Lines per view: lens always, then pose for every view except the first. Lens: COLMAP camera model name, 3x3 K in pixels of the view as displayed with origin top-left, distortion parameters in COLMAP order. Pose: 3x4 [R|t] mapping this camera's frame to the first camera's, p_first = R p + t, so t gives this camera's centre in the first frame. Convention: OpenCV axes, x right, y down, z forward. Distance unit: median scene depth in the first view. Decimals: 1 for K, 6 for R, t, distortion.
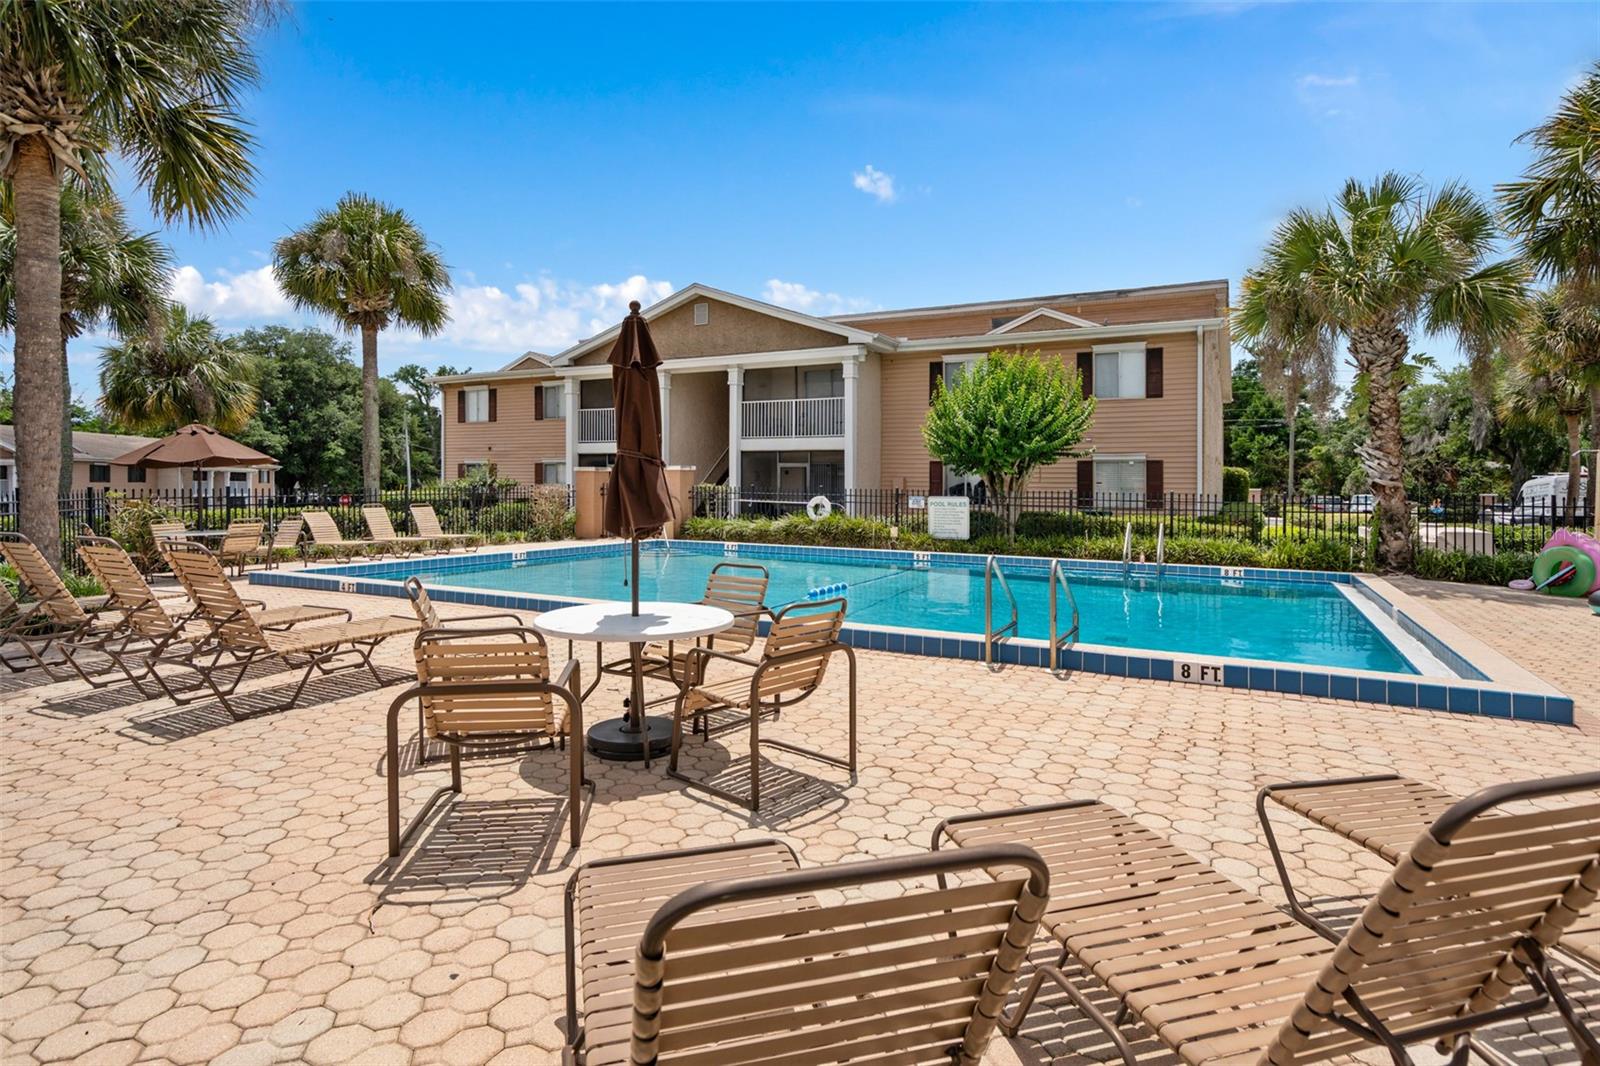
lens RADIAL K [[841.7, 0, 789.0], [0, 841.7, 529.7], [0, 0, 1]] dist [0.008364, 0.000091]
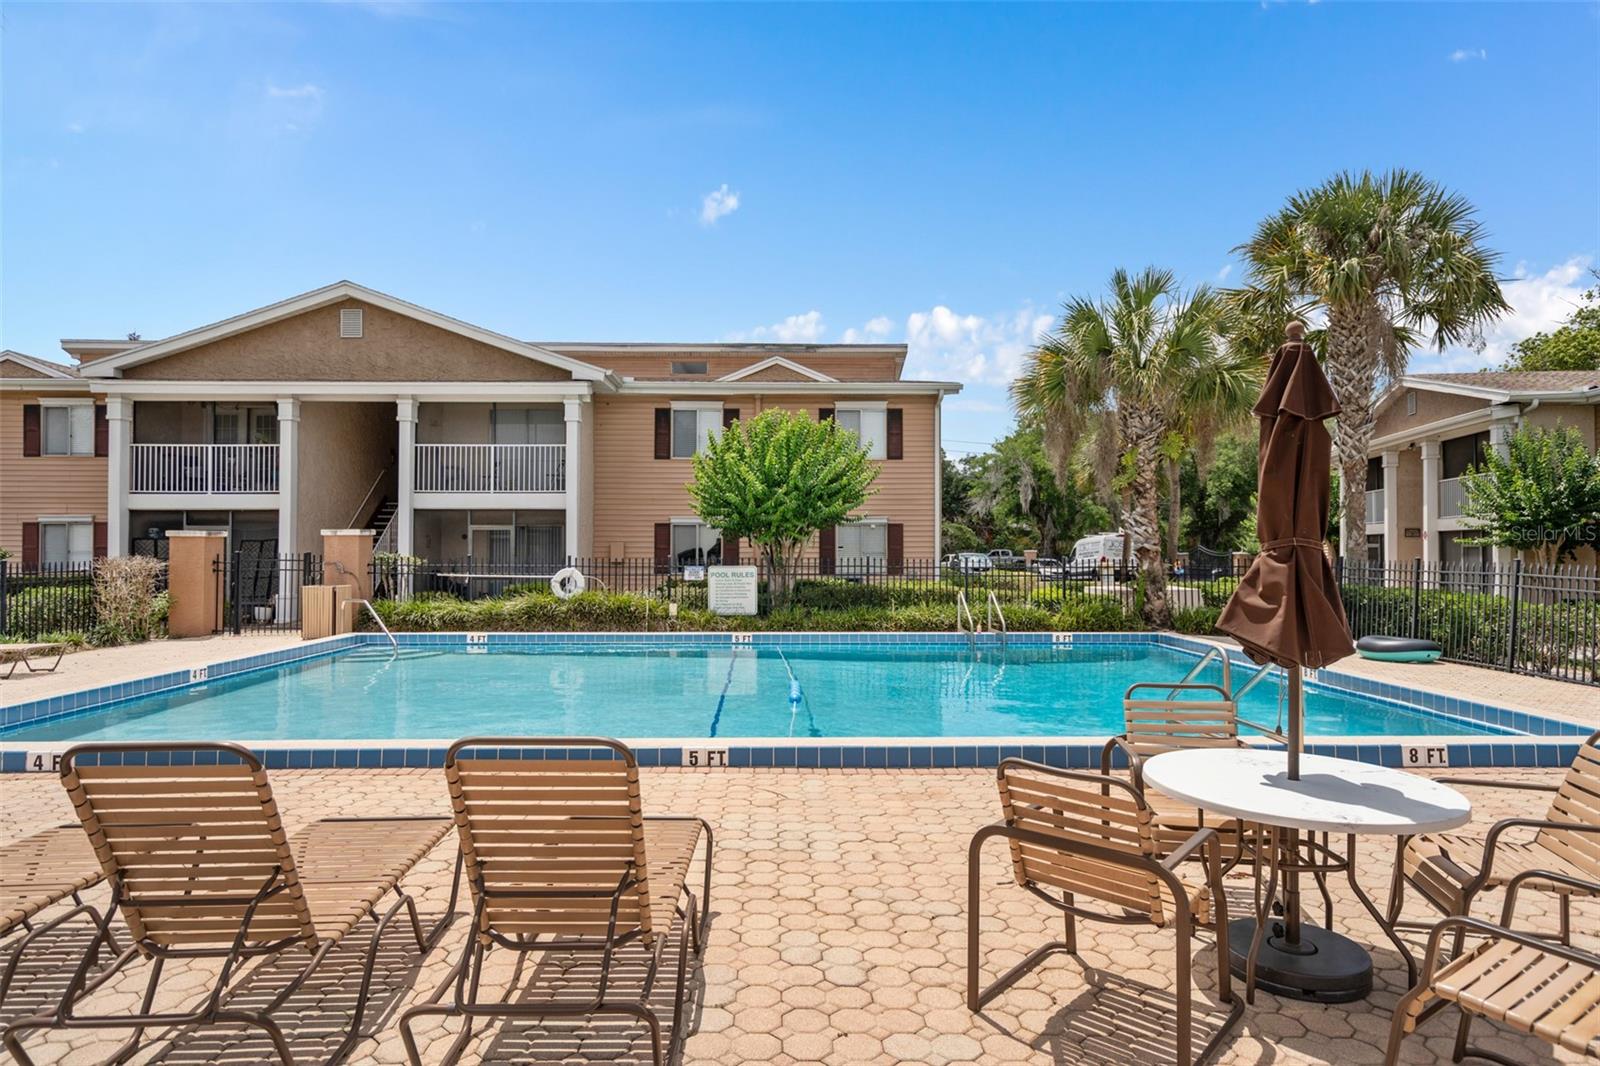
lens RADIAL K [[940.5, 0, 799.6], [0, 940.5, 569.2], [0, 0, 1]] dist [0.014911, 0.000266]
pose [[0.874637, -0.021286, 0.484311, -0.191584], [0.033983, 0.999270, -0.017452, -0.014813], [-0.483586, 0.031723, 0.874722, 0.108260]]
